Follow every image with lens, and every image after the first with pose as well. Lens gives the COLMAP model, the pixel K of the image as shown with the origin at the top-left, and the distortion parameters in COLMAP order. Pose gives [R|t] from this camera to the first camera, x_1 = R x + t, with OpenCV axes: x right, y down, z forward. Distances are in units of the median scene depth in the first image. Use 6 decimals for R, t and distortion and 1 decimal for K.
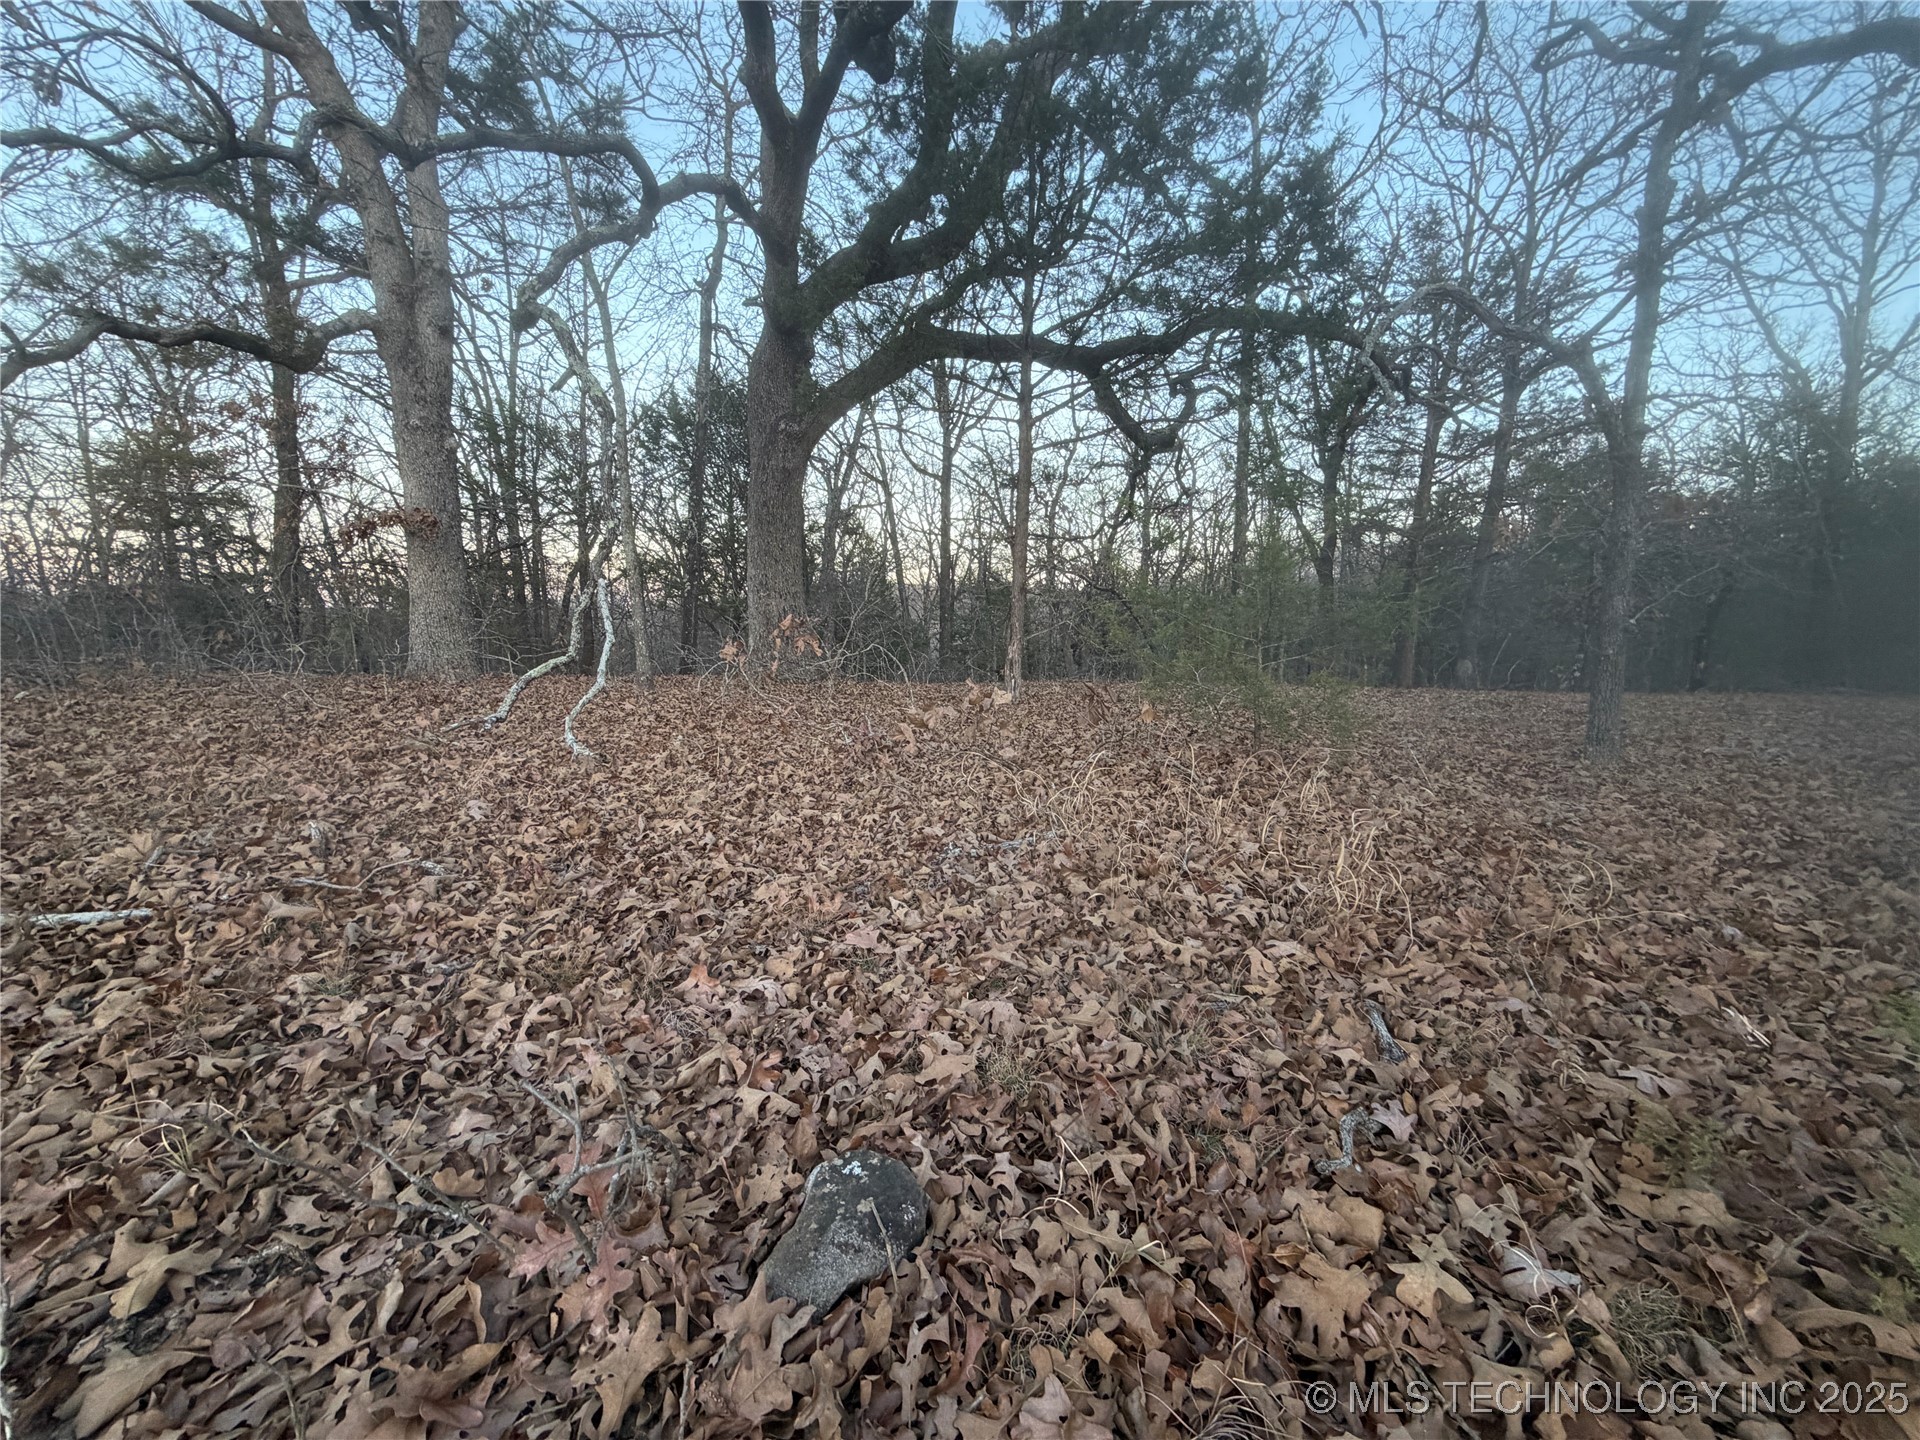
lens RADIAL K [[775.2, 0, 954.3], [0, 775.2, 719.8], [0, 0, 1]] dist [0.018149, 0.000479]
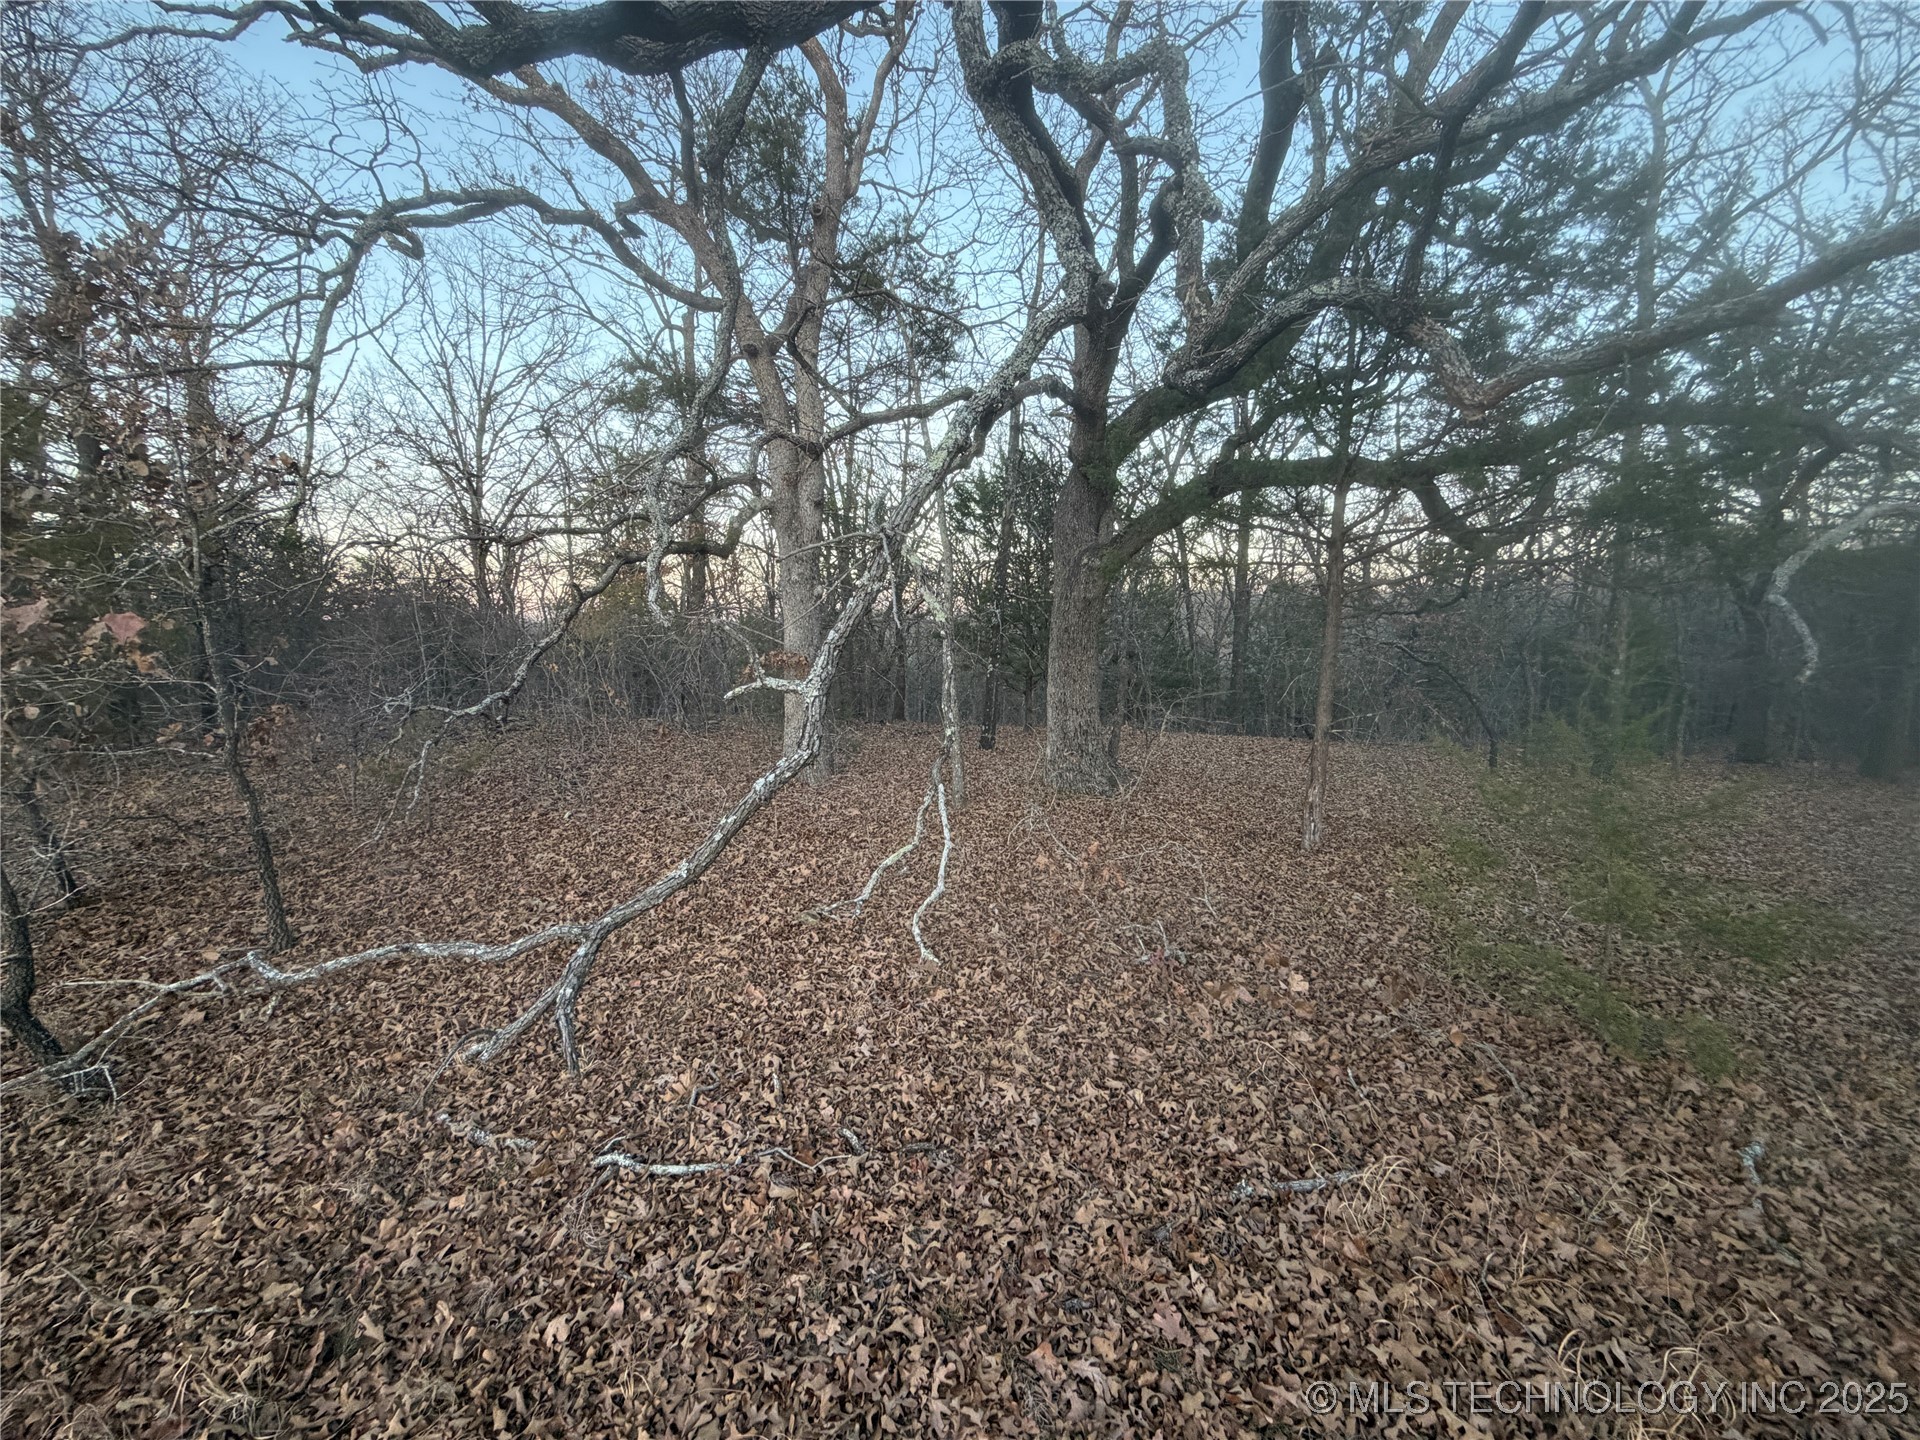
lens RADIAL K [[775.2, 0, 960.1], [0, 775.2, 722.1], [0, 0, 1]] dist [0.018149, 0.000479]
pose [[0.938191, 0.024812, -0.345228, -0.013921], [-0.021584, 0.999680, 0.013193, -0.488616], [0.345445, -0.004926, 0.938426, -0.206778]]
